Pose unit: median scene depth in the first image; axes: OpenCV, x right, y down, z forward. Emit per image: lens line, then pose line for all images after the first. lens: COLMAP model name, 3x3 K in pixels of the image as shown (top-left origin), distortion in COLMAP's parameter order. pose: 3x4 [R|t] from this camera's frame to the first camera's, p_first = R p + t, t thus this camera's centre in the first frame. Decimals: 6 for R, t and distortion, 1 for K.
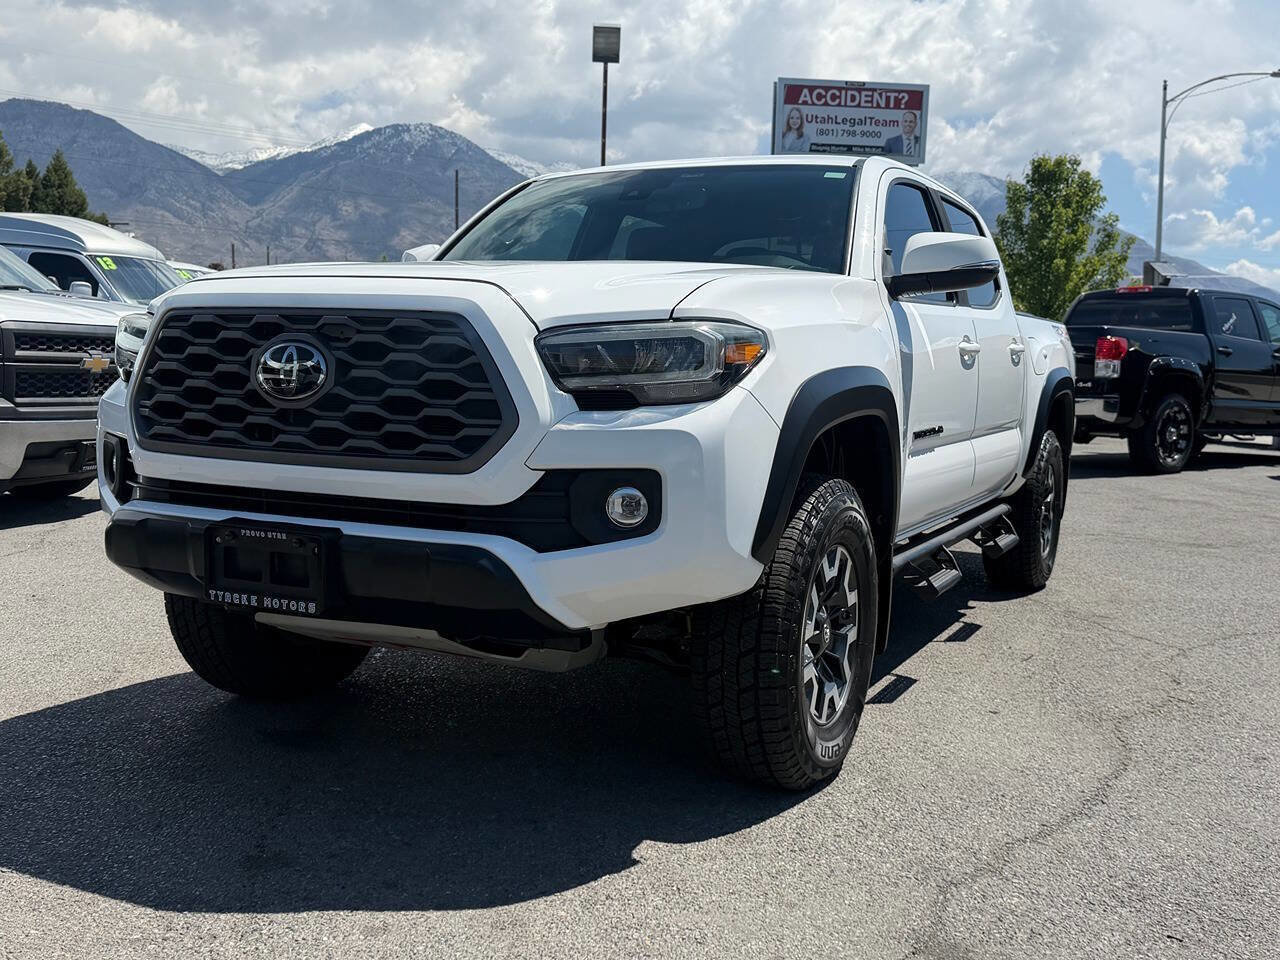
lens RADIAL K [[1286.5, 0, 647.4], [0, 1286.5, 481.8], [0, 0, 1]] dist [0.190372, -0.428171]
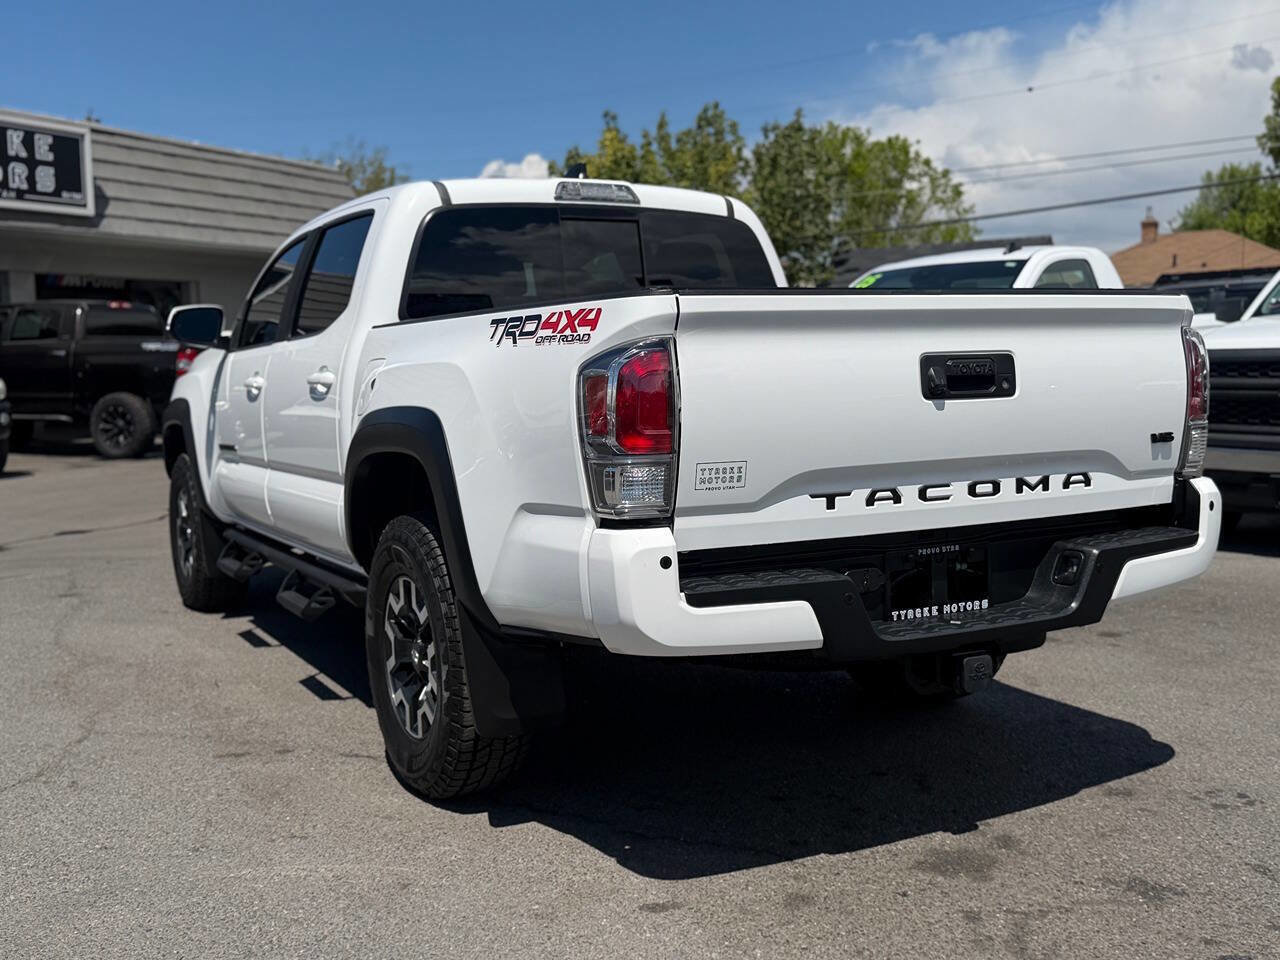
lens RADIAL K [[1291.2, 0, 640.6], [0, 1291.2, 484.5], [0, 0, 1]] dist [0.193899, -0.424427]
pose [[-0.584647, 0.060886, -0.809000, 0.686161], [-0.068082, 0.989980, 0.123709, -0.126642], [0.808426, 0.127404, -0.574644, 1.370222]]
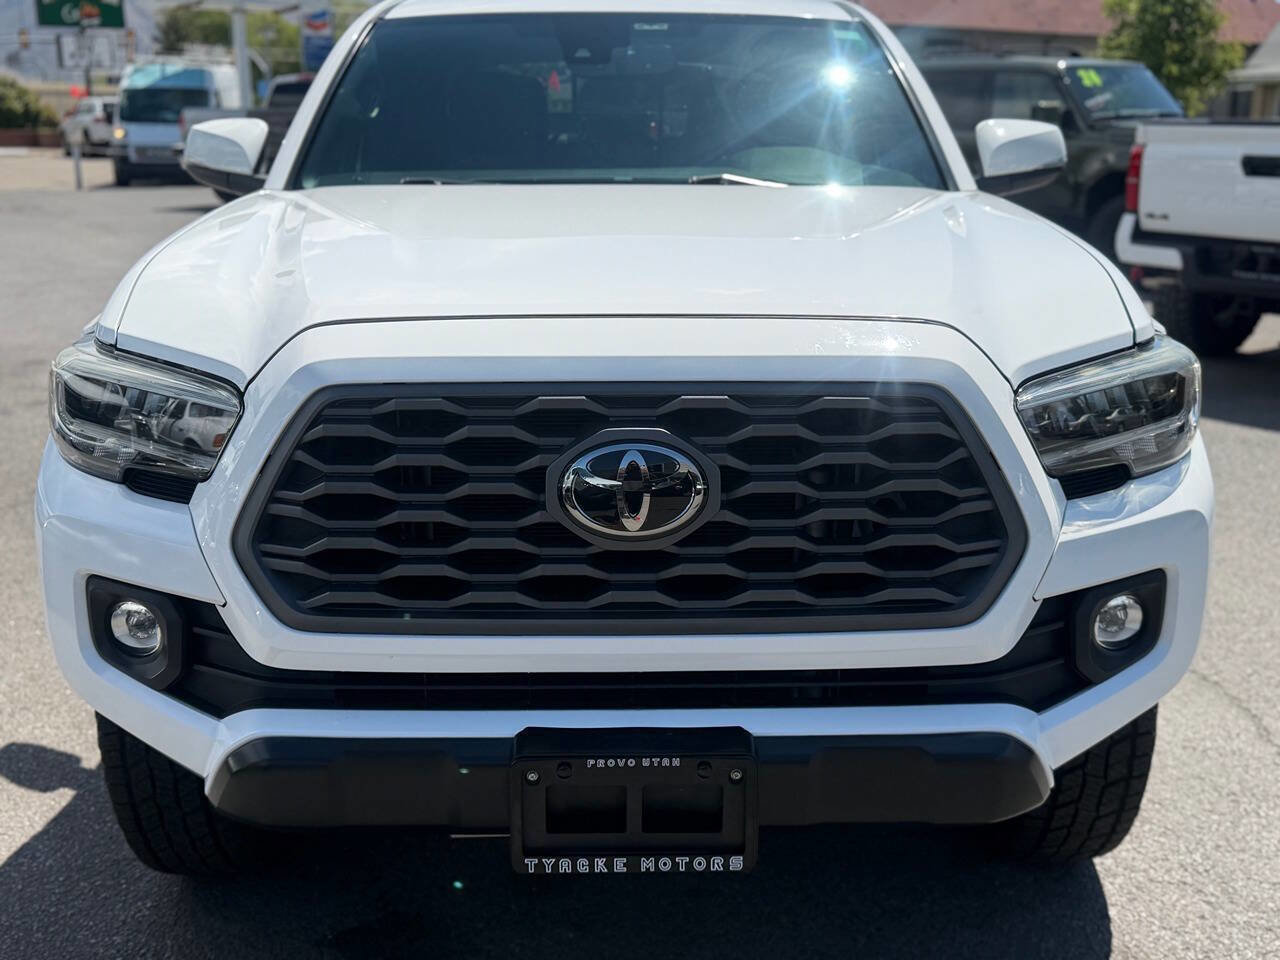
lens RADIAL K [[1298.8, 0, 640.0], [0, 1298.8, 480.0], [0, 0, 1]] dist [0.166420, -0.335780]
pose [[0.881028, -0.147127, 0.449604, -0.238625], [0.059568, 0.977345, 0.203095, -0.093439], [-0.469299, -0.152150, 0.869832, 0.209217]]
